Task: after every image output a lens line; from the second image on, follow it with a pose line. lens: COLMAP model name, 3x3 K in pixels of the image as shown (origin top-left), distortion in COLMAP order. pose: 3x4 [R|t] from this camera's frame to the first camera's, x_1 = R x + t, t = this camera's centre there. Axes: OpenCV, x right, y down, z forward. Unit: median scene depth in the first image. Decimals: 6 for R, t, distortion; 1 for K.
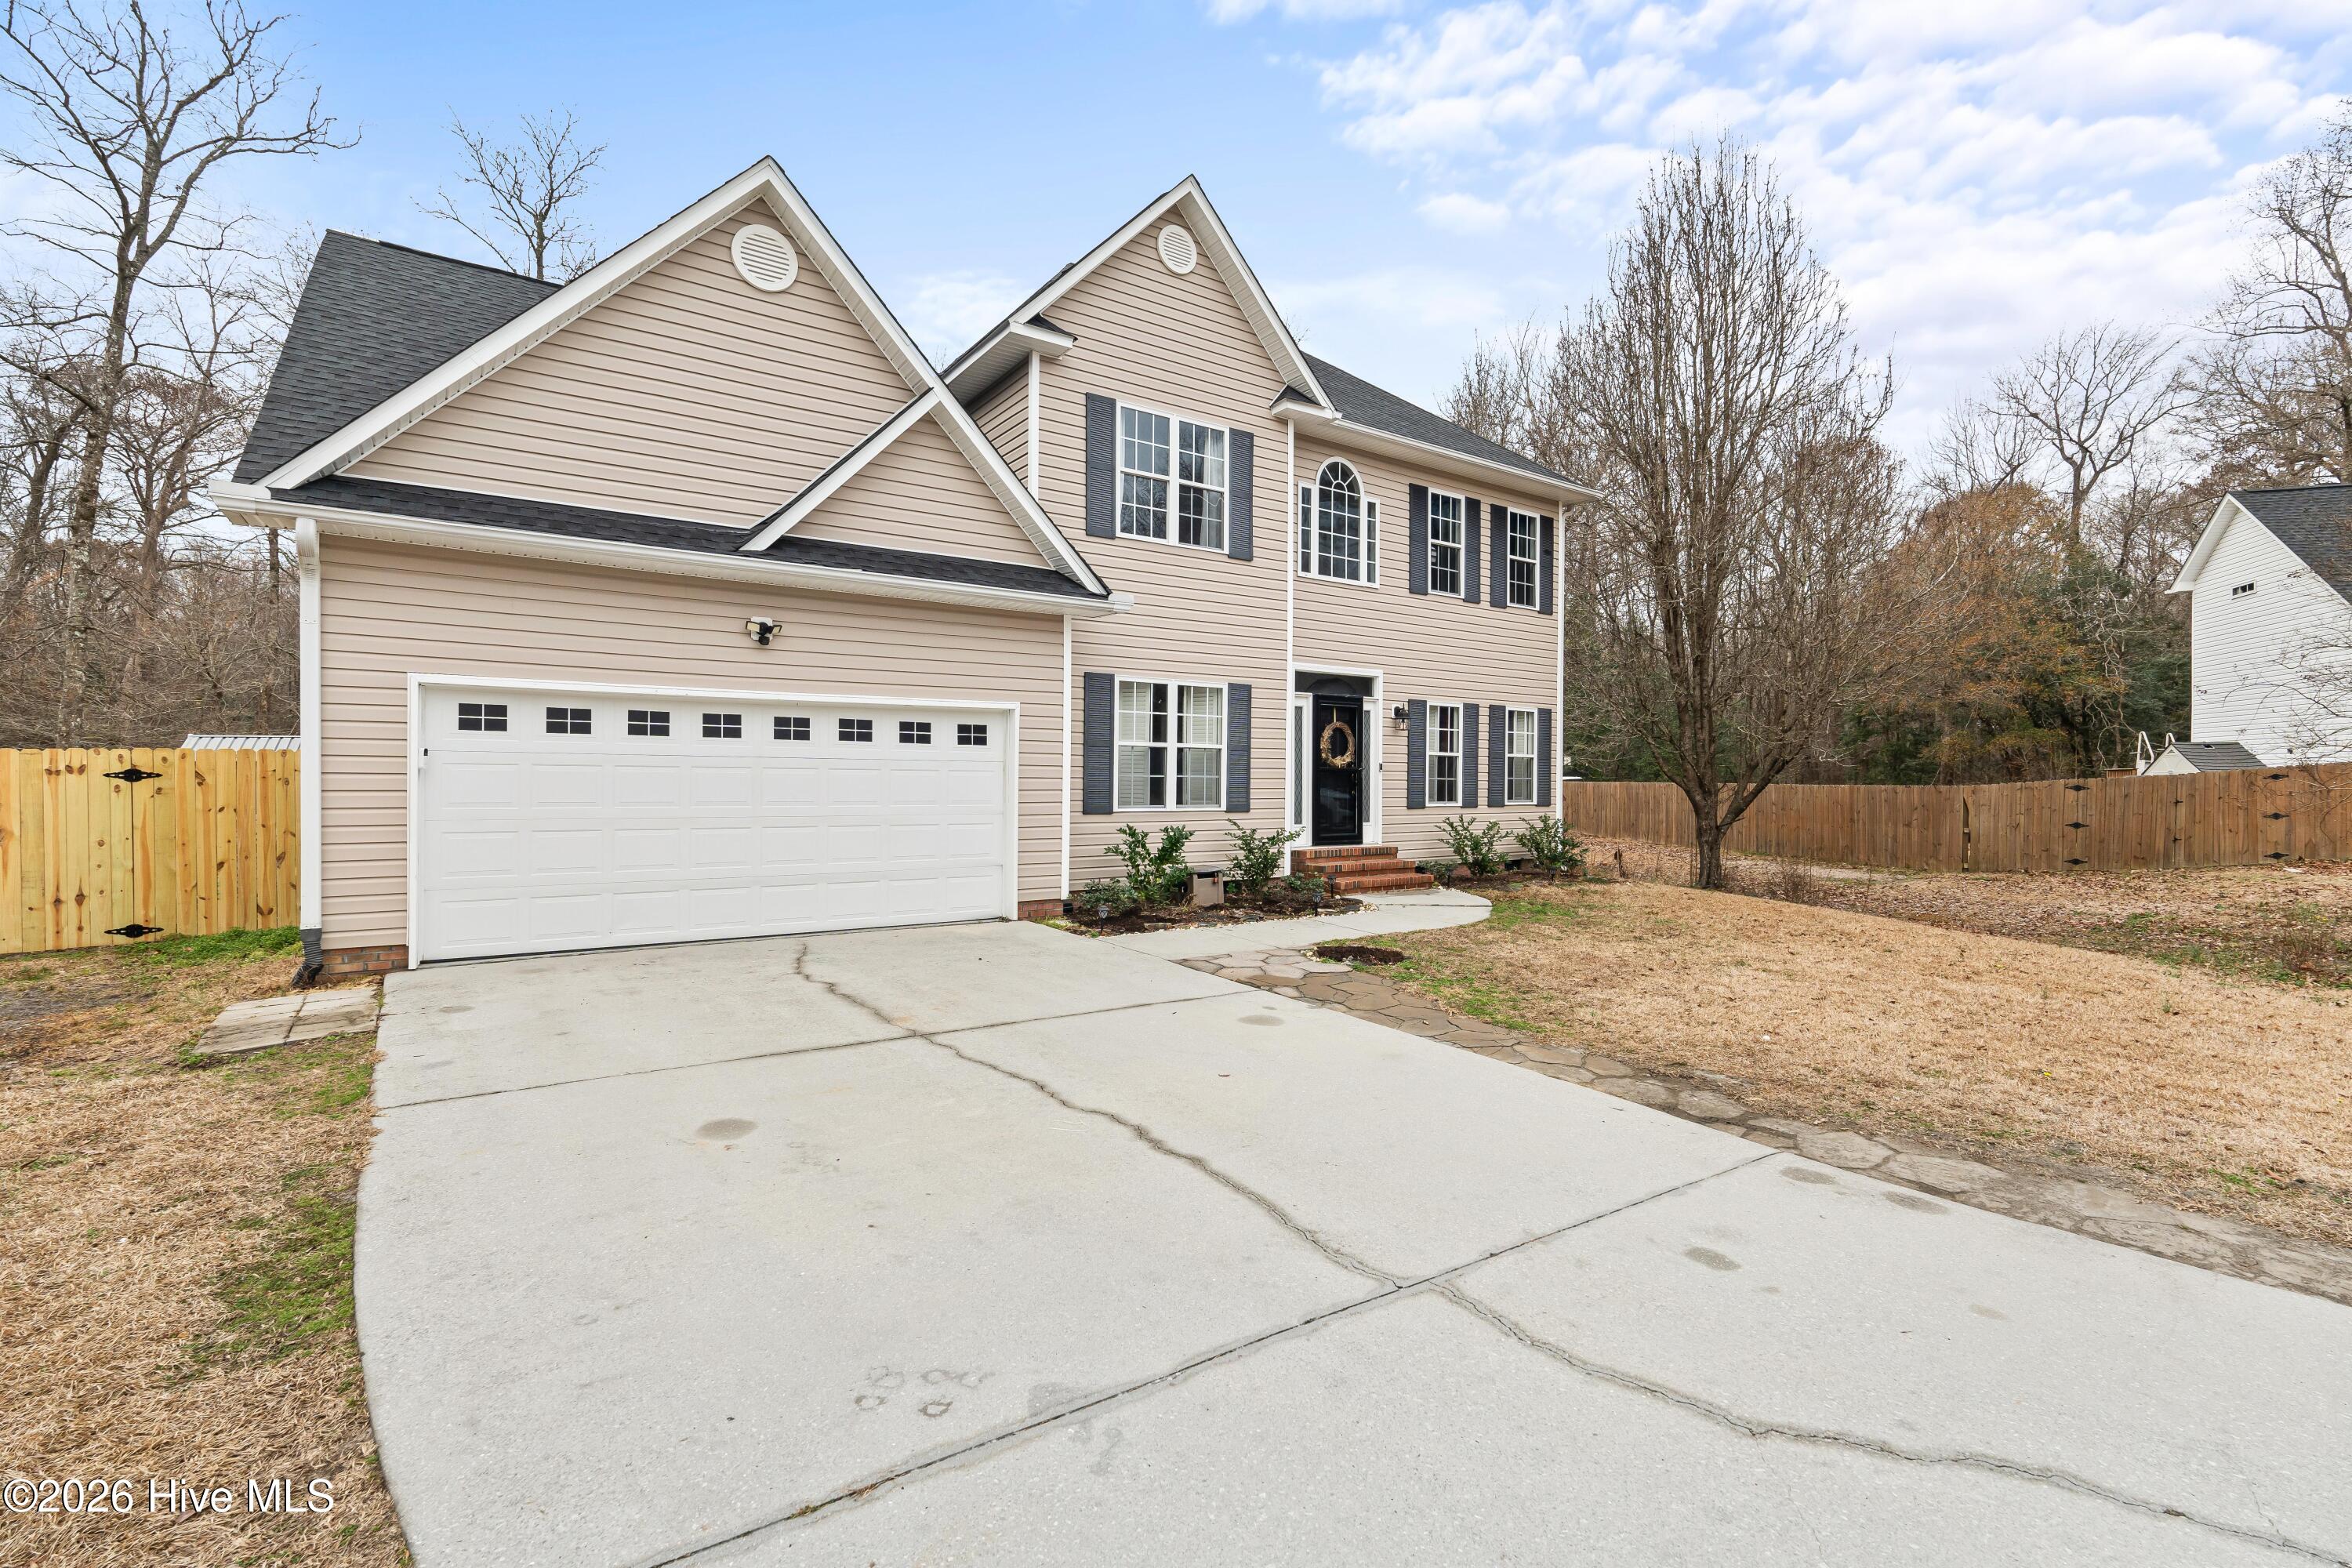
lens RADIAL K [[1026.1, 0, 1158.6], [0, 1026.1, 779.1], [0, 0, 1]] dist [-0.001590, -0.000412]
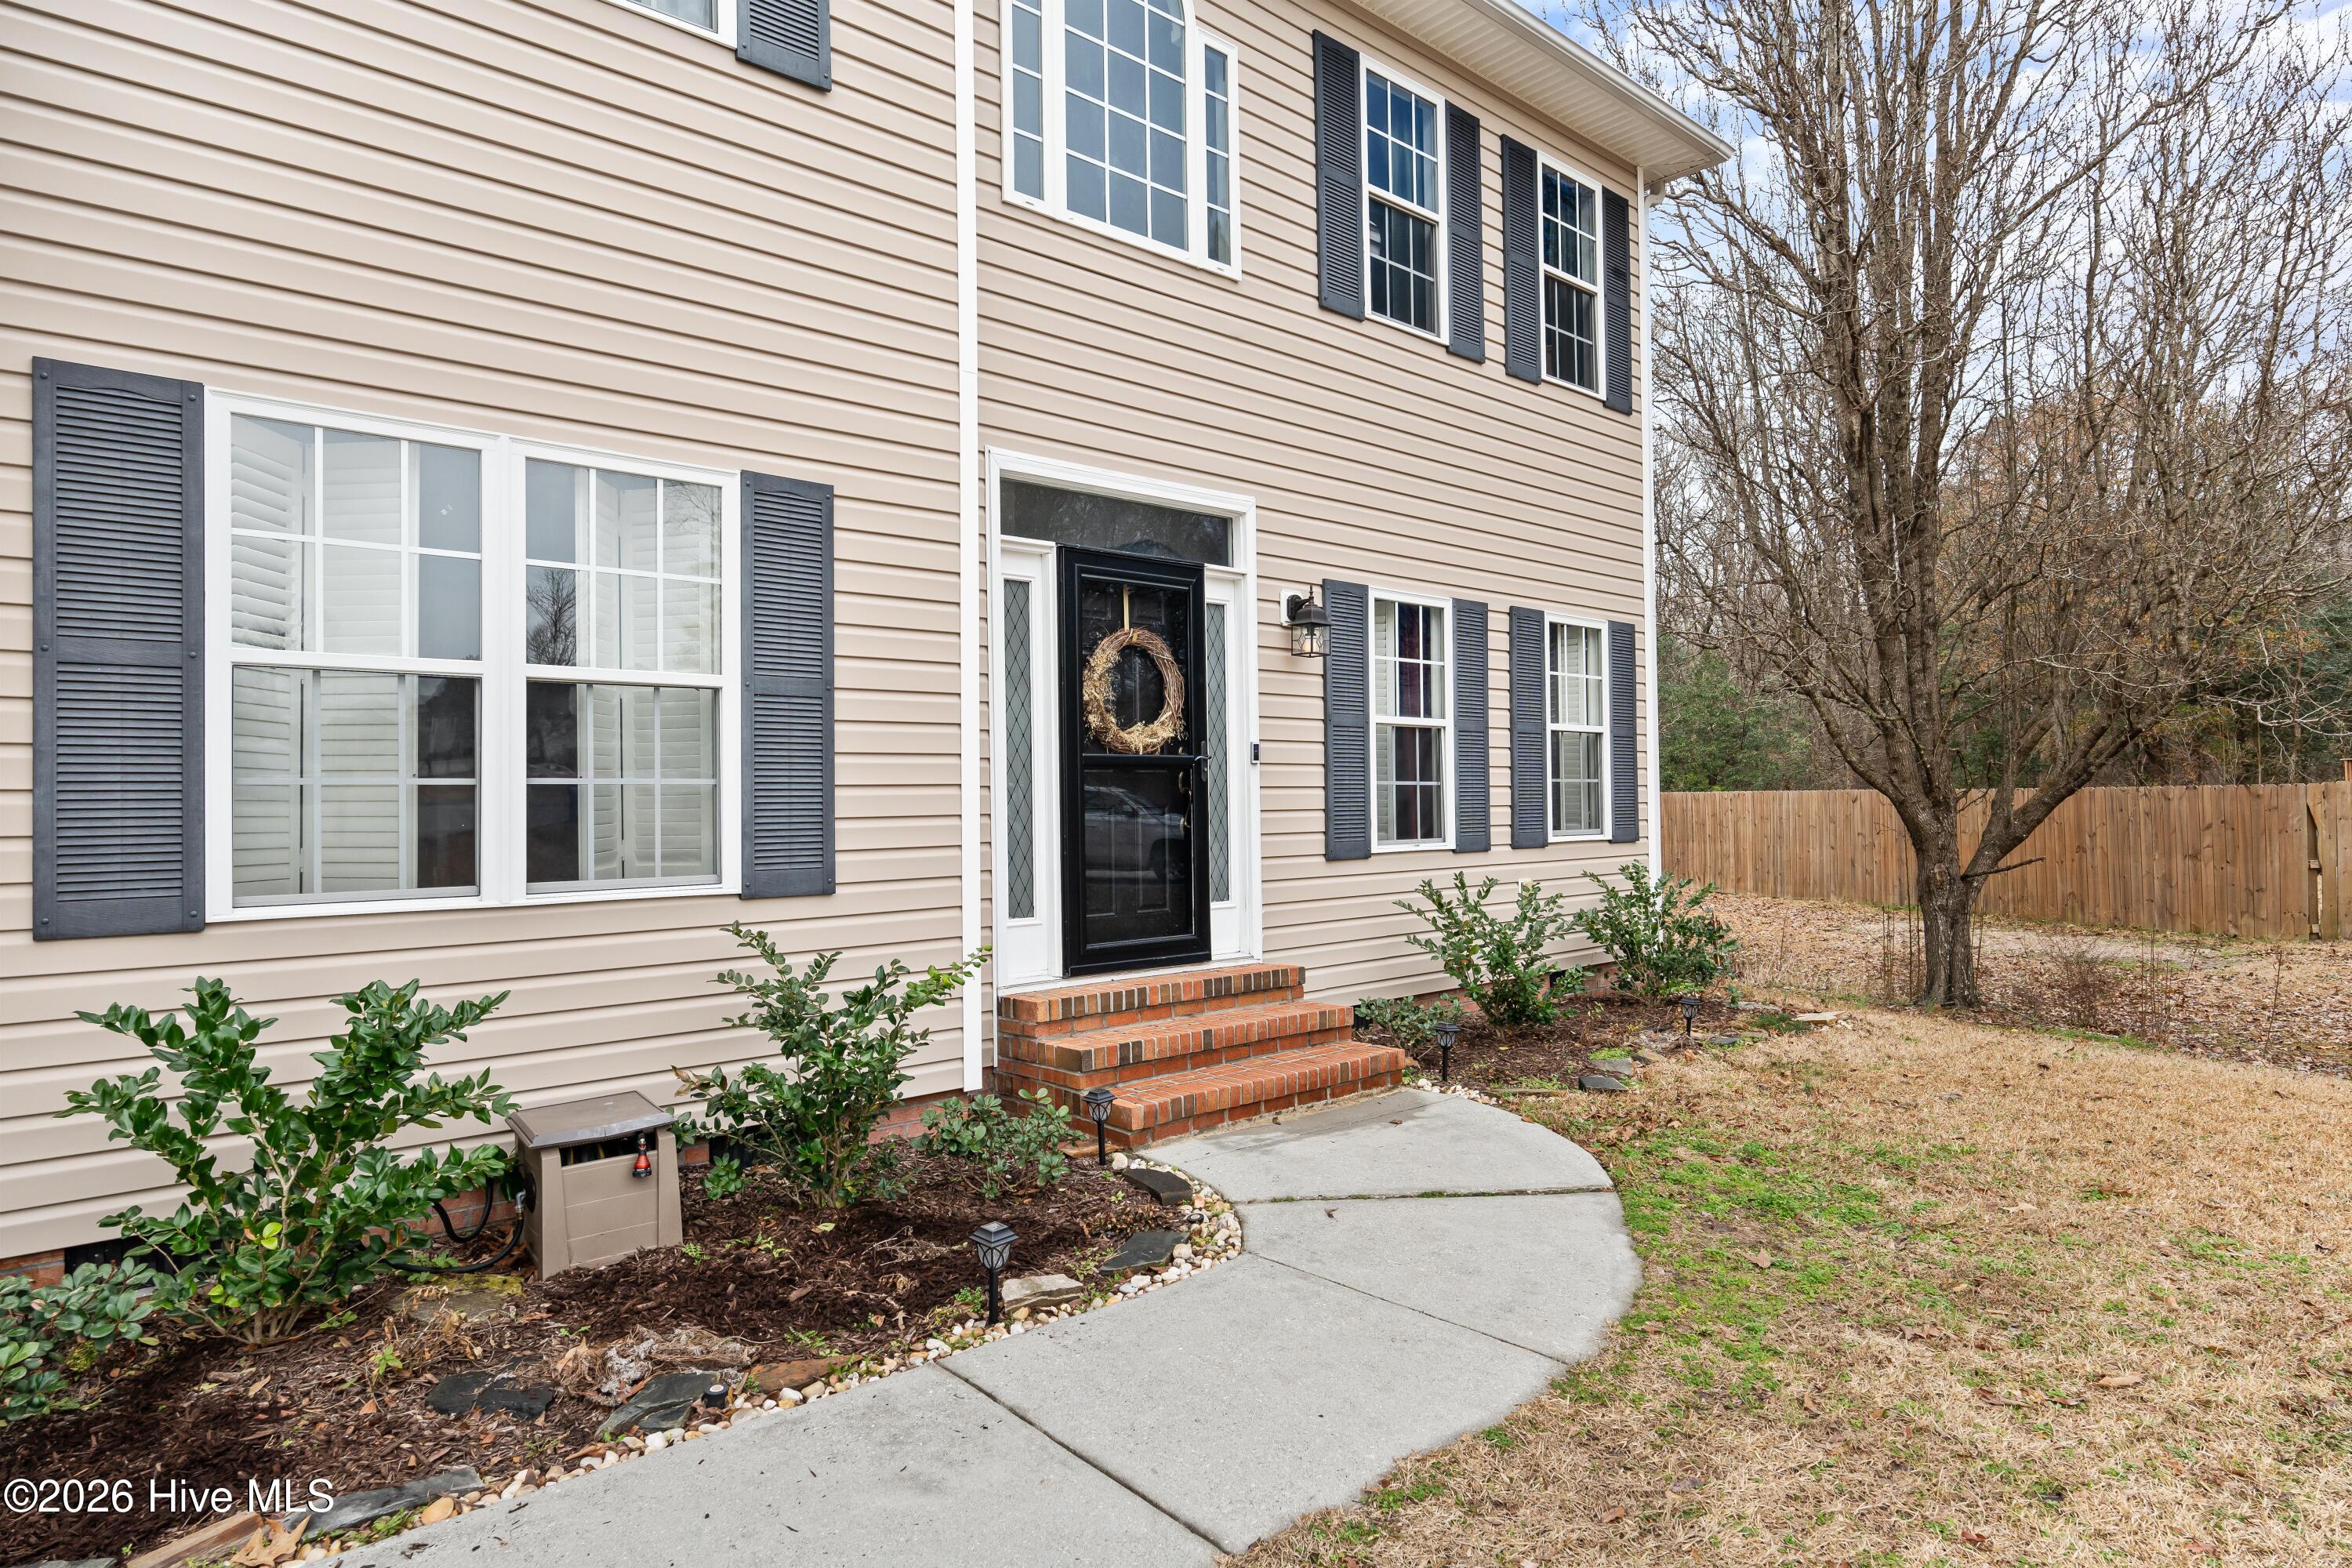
lens RADIAL K [[1357.9, 0, 1178.5], [0, 1357.9, 780.8], [0, 0, 1]] dist [0.001950, 0.000732]
pose [[0.990650, -0.017859, 0.135256, 0.122836], [0.020043, 0.999690, -0.014801, 0.005240], [-0.134950, 0.017374, 0.990700, 0.516643]]
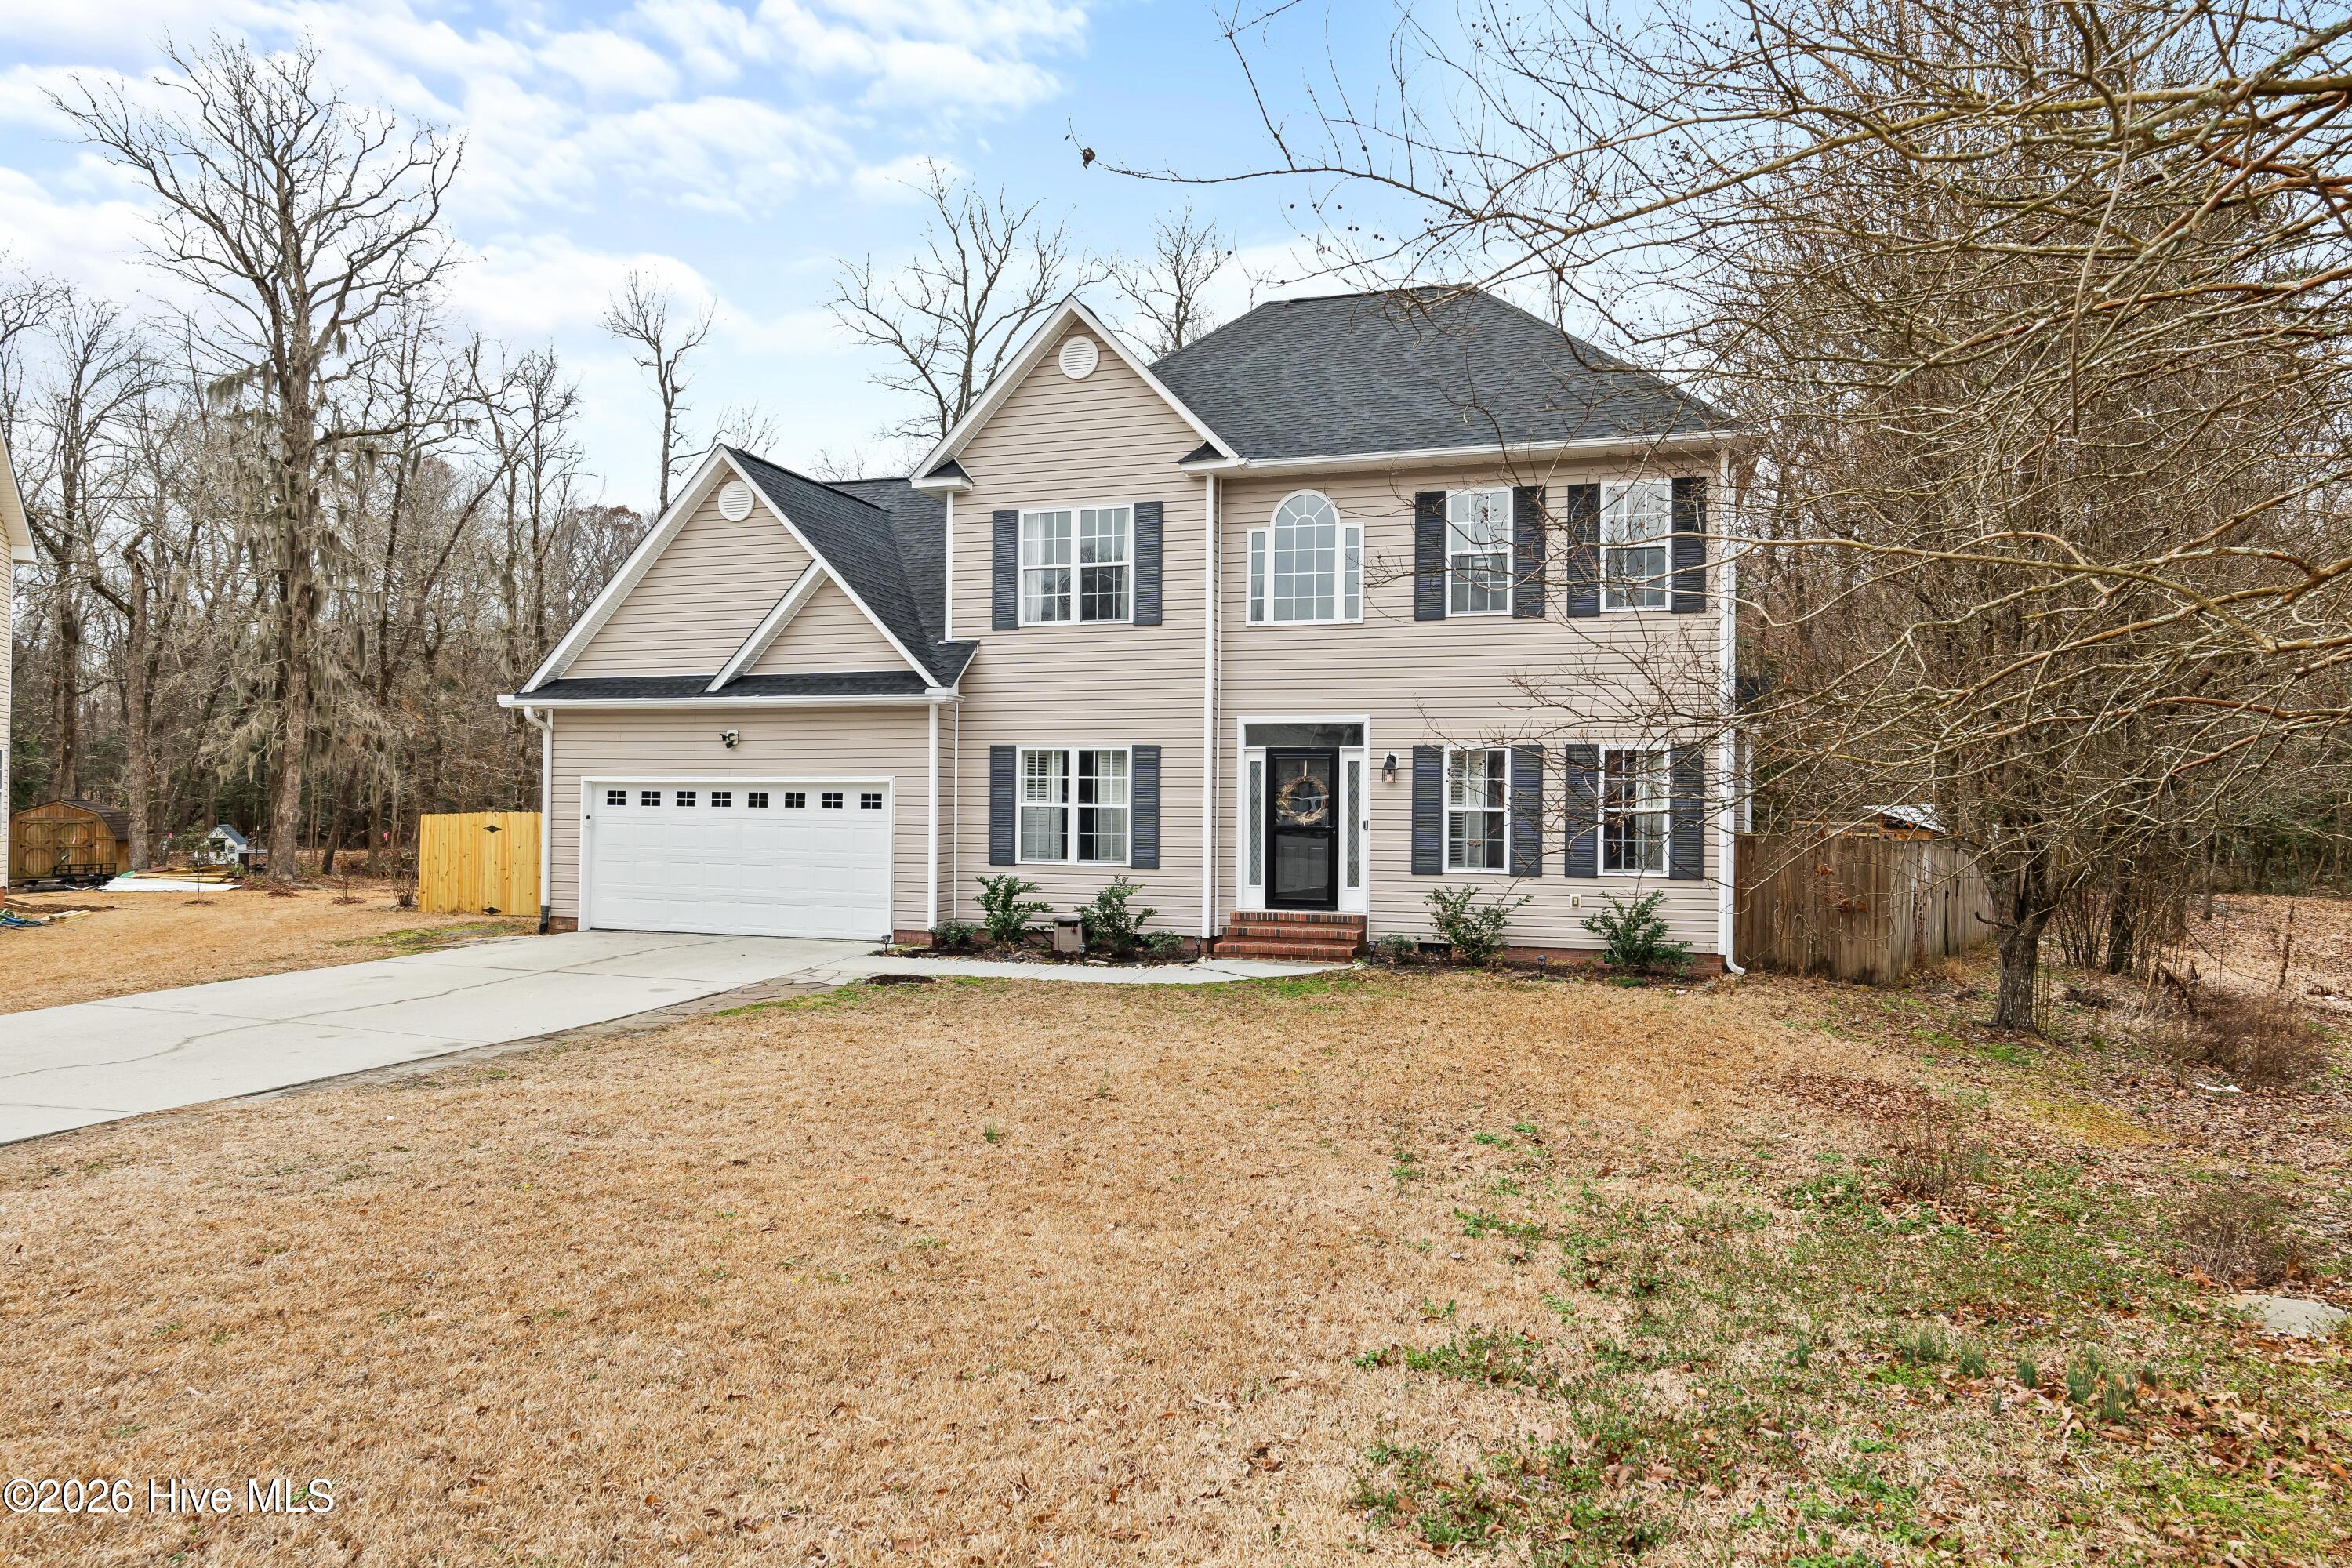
lens RADIAL K [[1357.9, 0, 1173.5], [0, 1357.9, 796.2], [0, 0, 1]] dist [0.001950, 0.000732]
pose [[0.626590, -0.007798, -0.779310, 1.036577], [-0.005219, 0.999886, -0.014202, -0.019211], [0.779331, 0.012966, 0.626478, 0.142384]]
